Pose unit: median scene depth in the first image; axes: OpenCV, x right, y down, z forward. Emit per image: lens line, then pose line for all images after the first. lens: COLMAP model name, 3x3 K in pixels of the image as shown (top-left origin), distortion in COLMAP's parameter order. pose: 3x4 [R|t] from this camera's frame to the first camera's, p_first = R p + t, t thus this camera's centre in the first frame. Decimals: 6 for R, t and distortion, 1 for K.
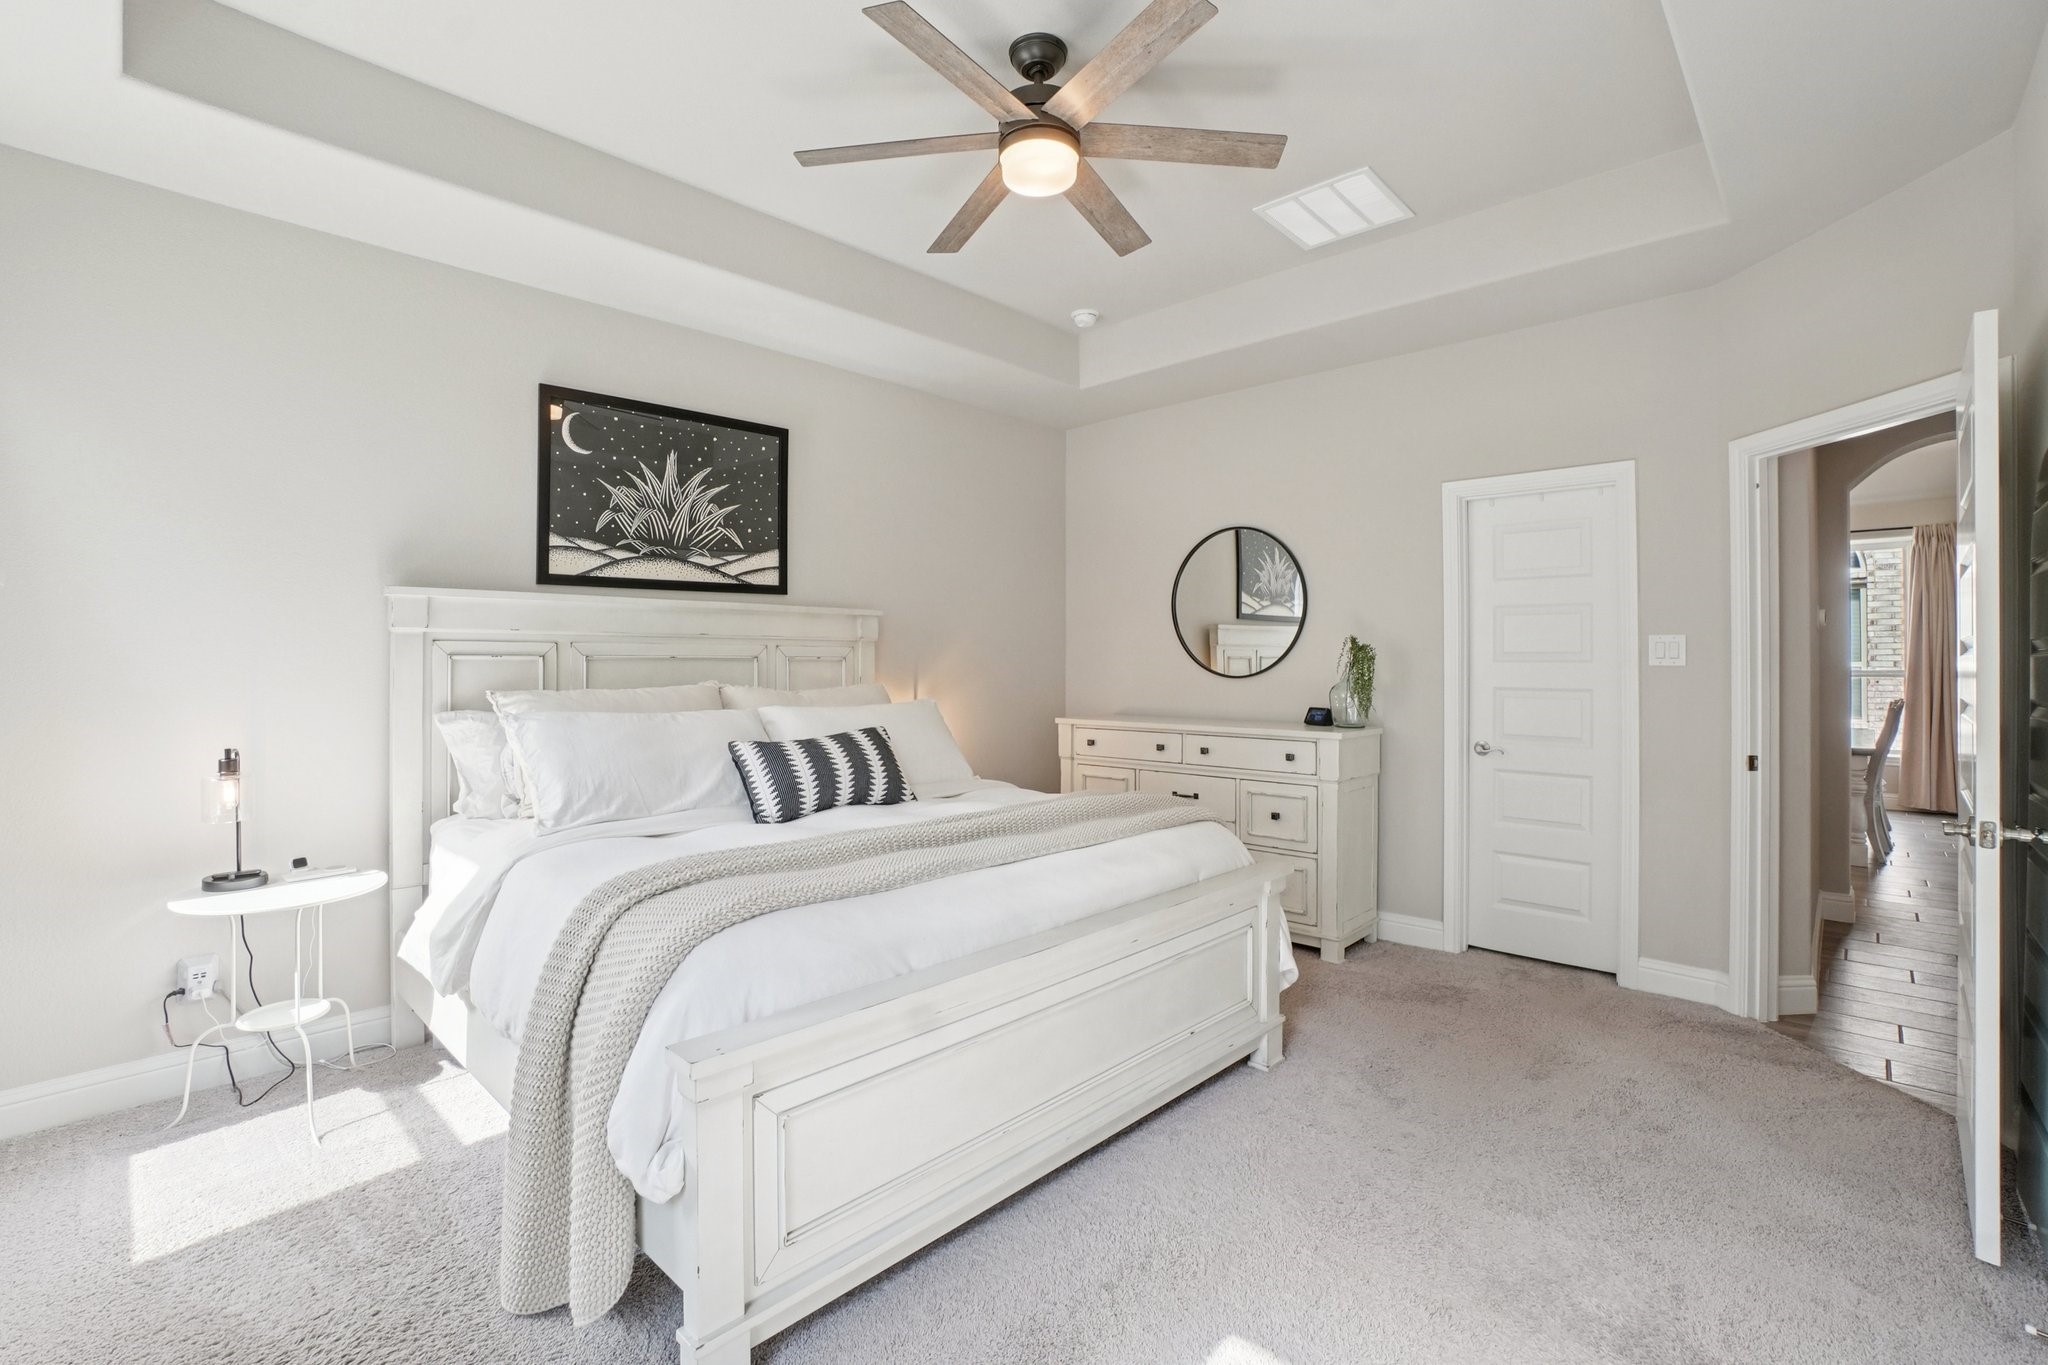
lens RADIAL K [[921.3, 0, 995.2], [0, 921.3, 646.5], [0, 0, 1]] dist [-0.044649, 0.004716]
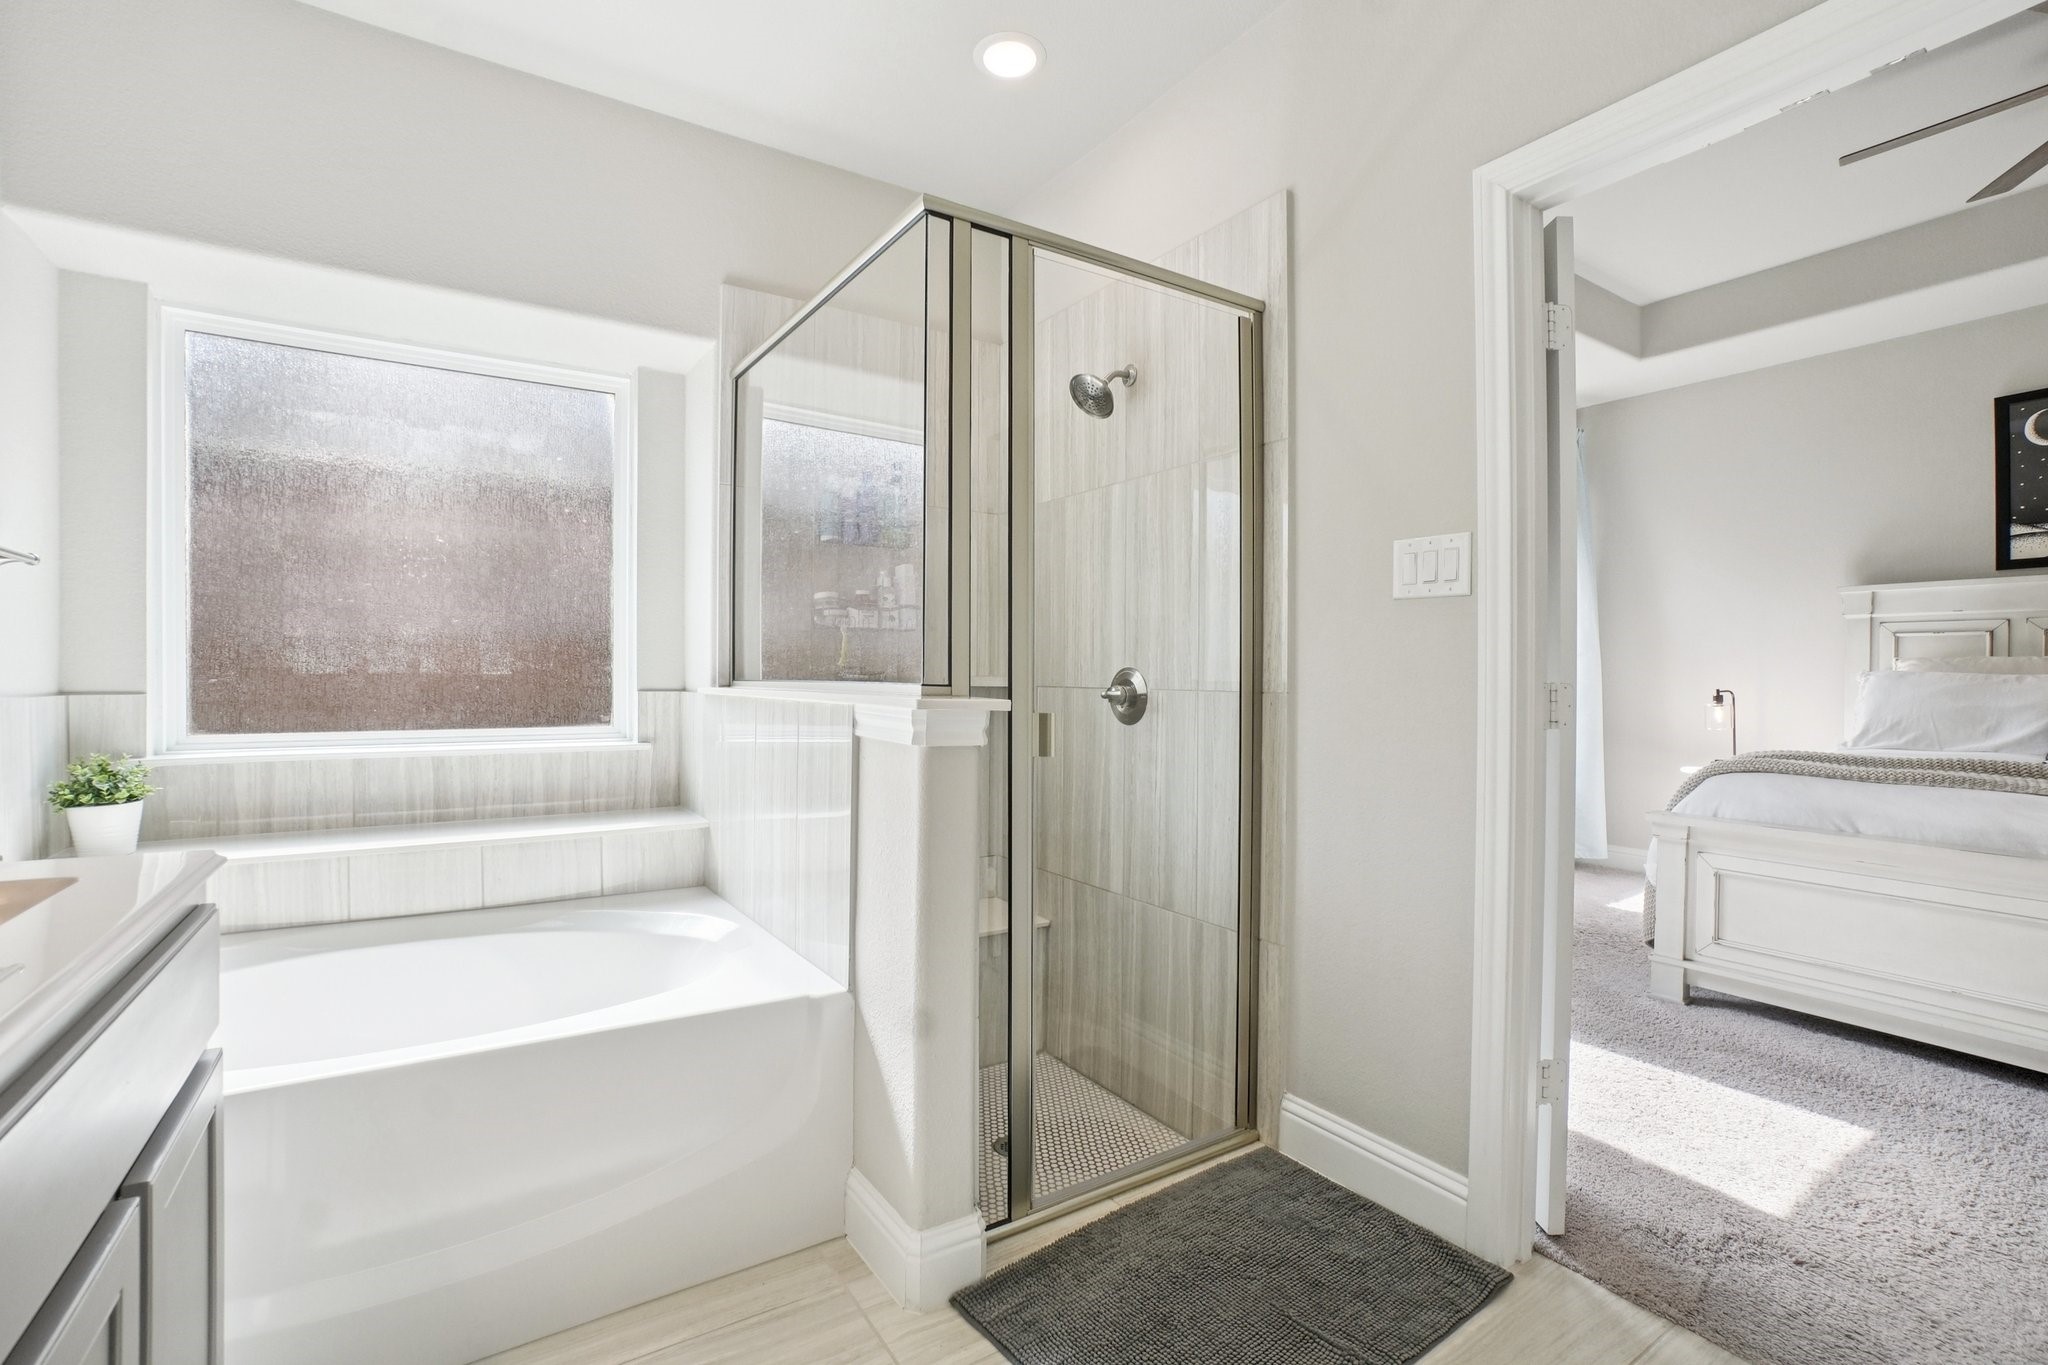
lens RADIAL K [[921.3, 0, 1026.0], [0, 921.3, 674.9], [0, 0, 1]] dist [-0.044649, 0.004716]
pose [[-0.208226, -0.003502, -0.978075, 0.892722], [0.008572, 0.999949, -0.005405, 0.063596], [0.978043, -0.009509, -0.208185, 0.018248]]
